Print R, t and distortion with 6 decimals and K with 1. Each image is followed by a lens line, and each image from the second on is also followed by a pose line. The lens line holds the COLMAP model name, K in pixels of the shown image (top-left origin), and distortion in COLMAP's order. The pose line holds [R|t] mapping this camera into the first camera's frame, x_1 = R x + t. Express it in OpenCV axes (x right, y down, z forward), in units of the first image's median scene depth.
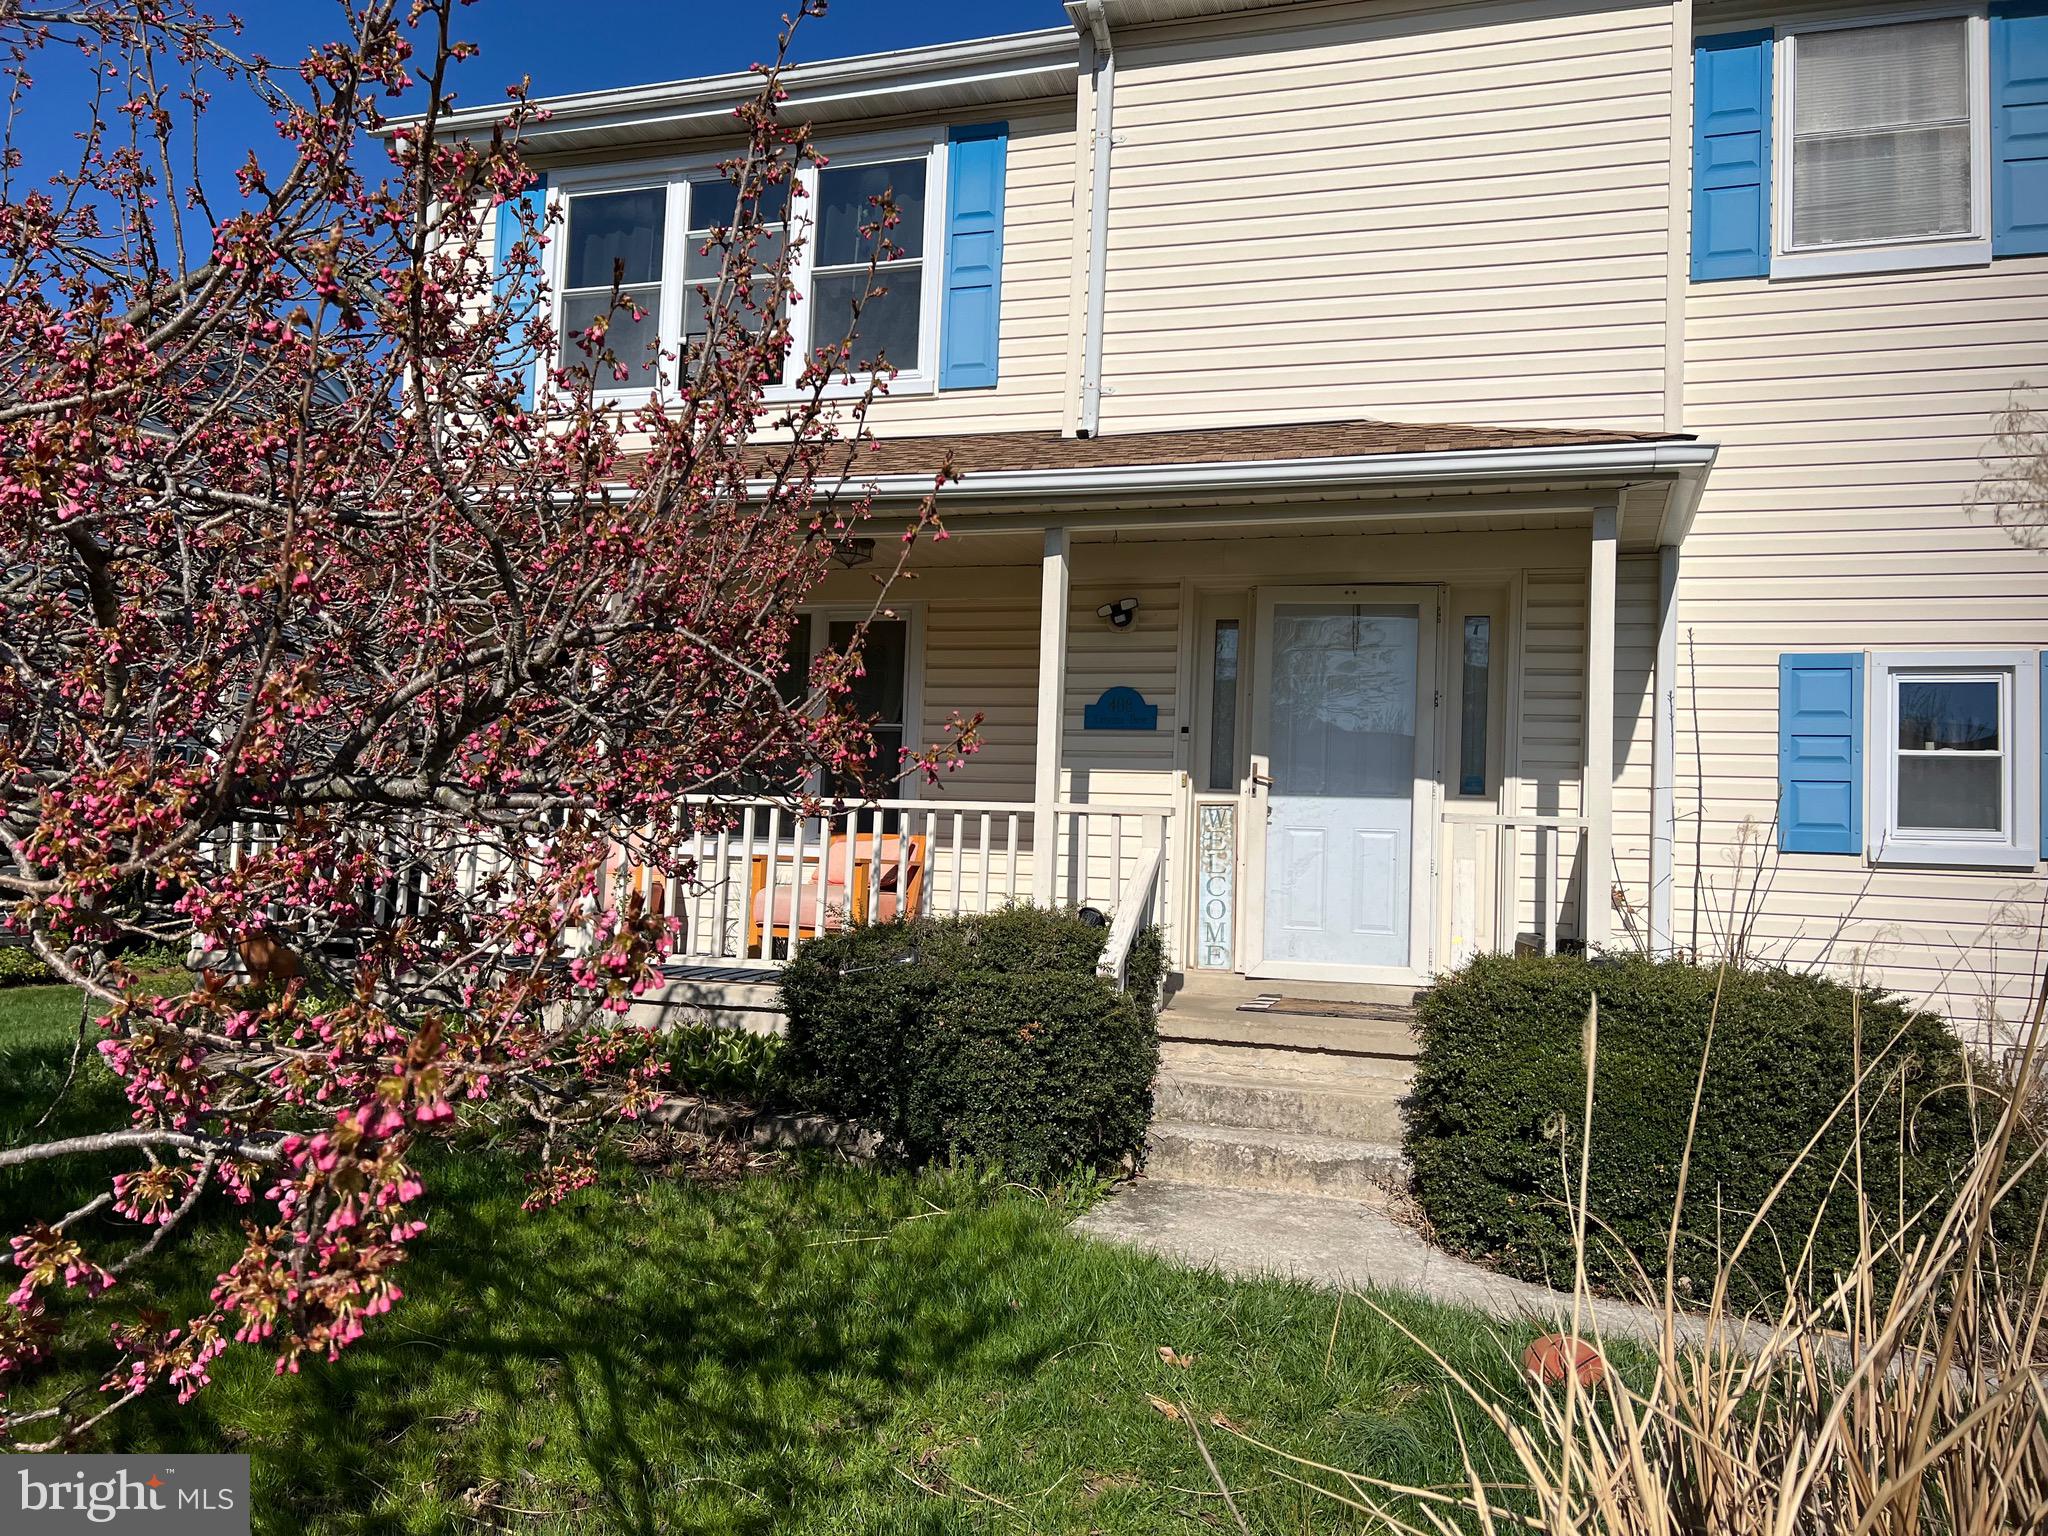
lens RADIAL K [[1538.1, 0, 1028.3], [0, 1538.1, 758.5], [0, 0, 1]] dist [0.053702, -0.071463]
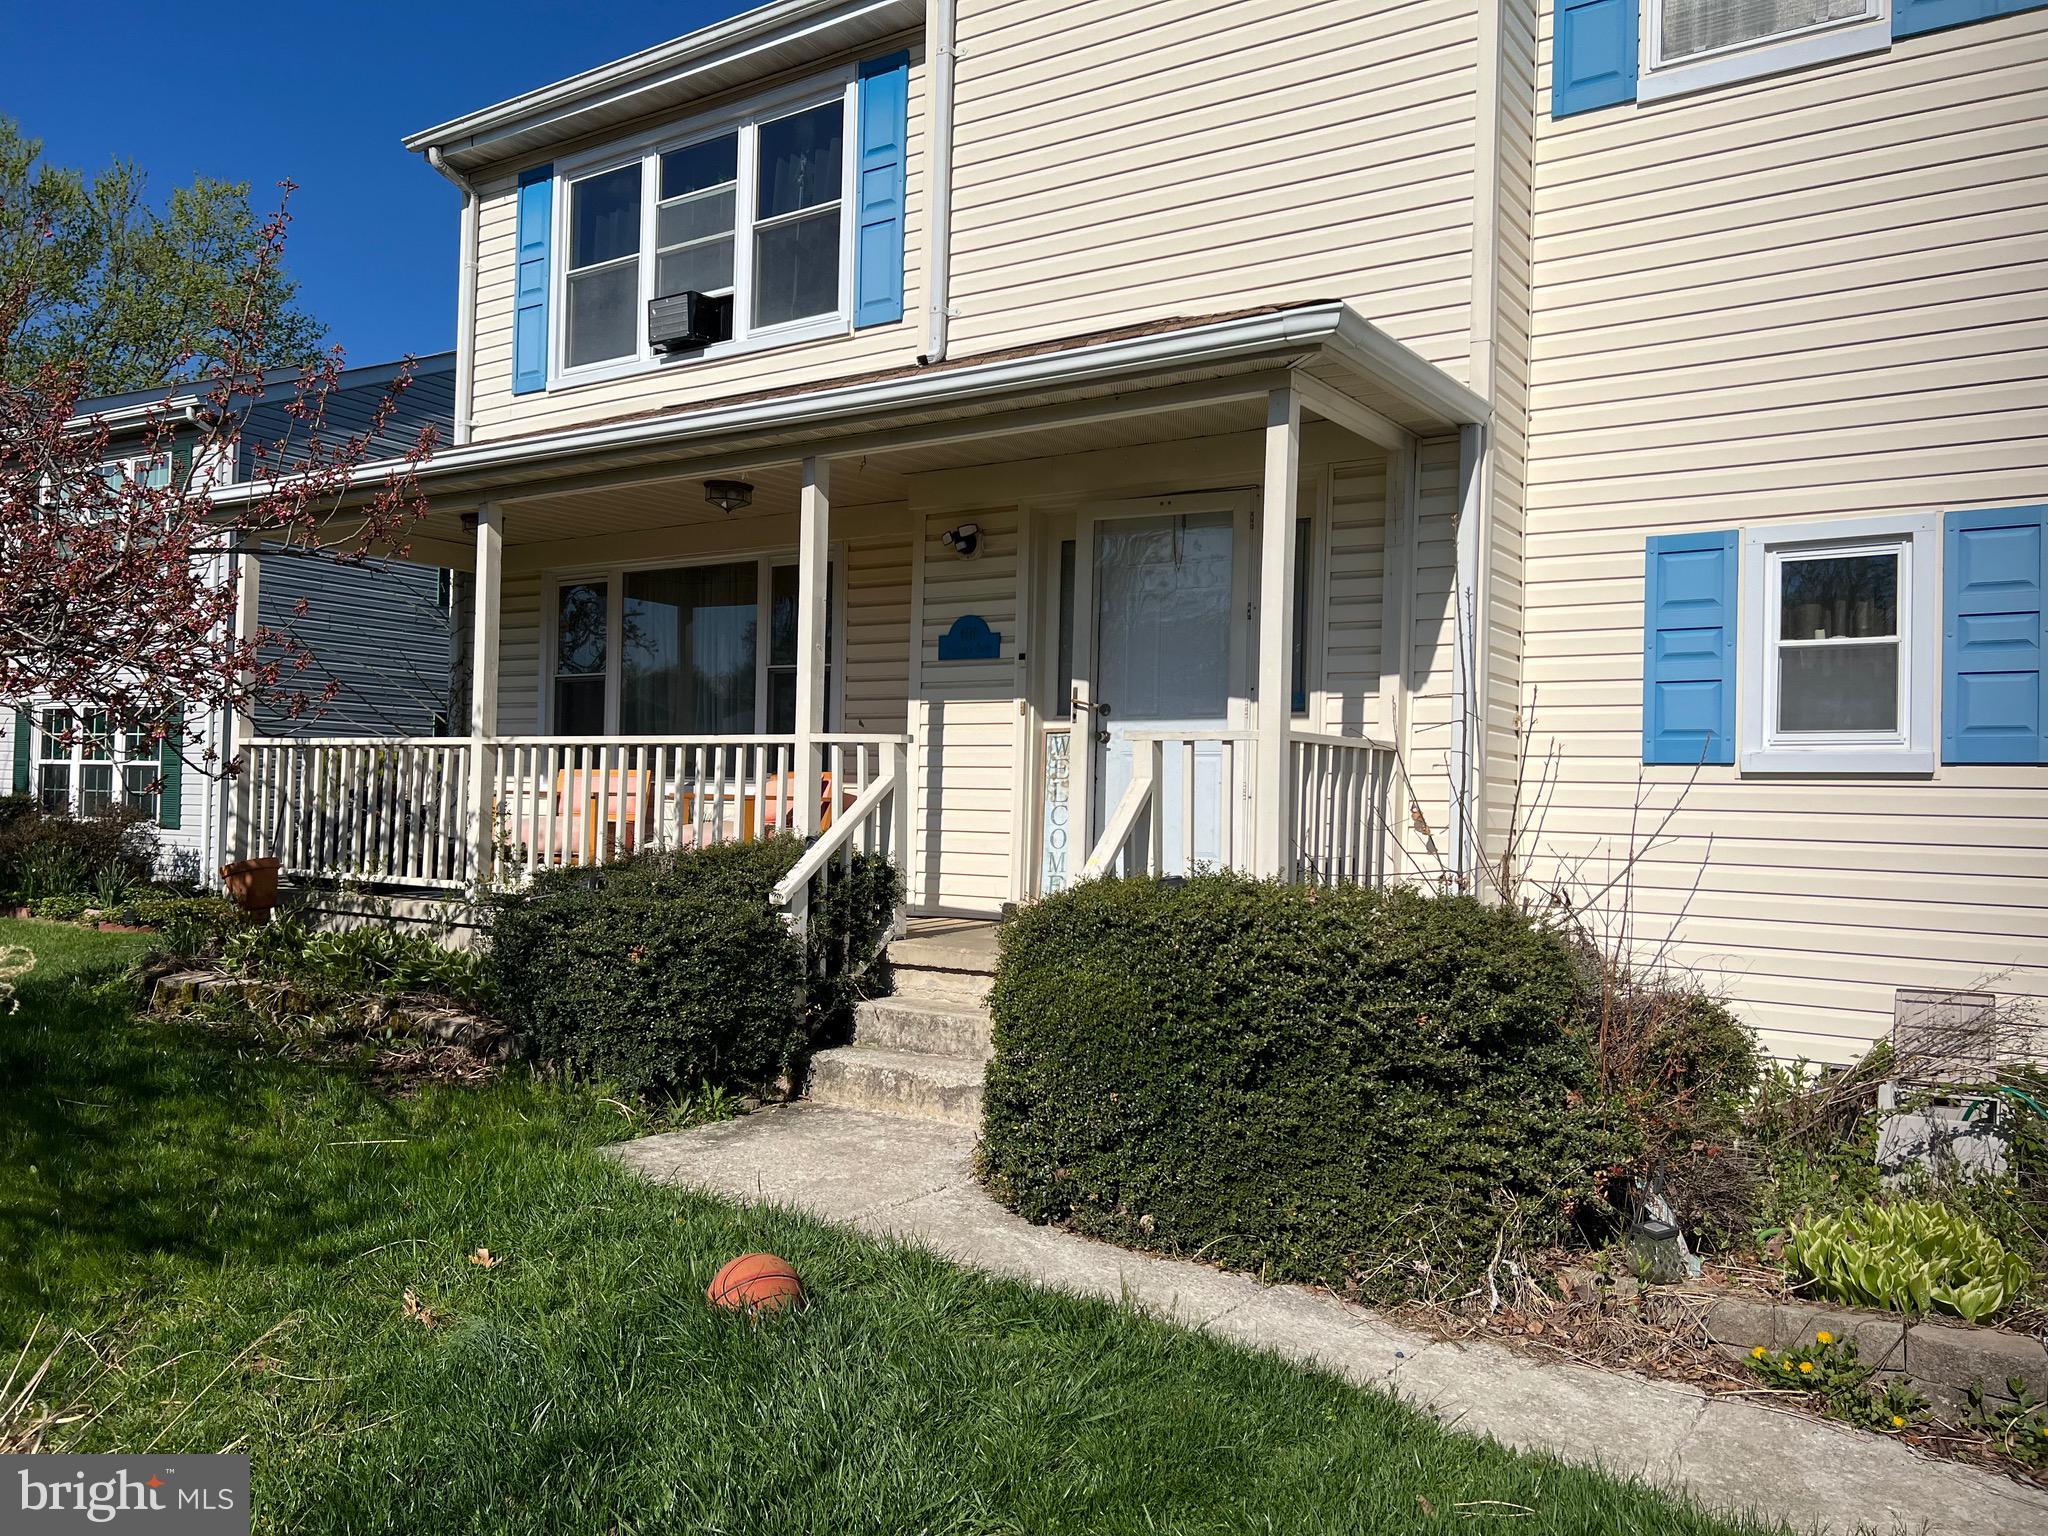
lens RADIAL K [[1538.1, 0, 1038.1], [0, 1538.1, 760.7], [0, 0, 1]] dist [0.053702, -0.071463]
pose [[0.960112, -0.026944, -0.278314, 0.392822], [0.037136, 0.998816, 0.031413, 0.018069], [0.277138, -0.040495, 0.959976, 0.062062]]
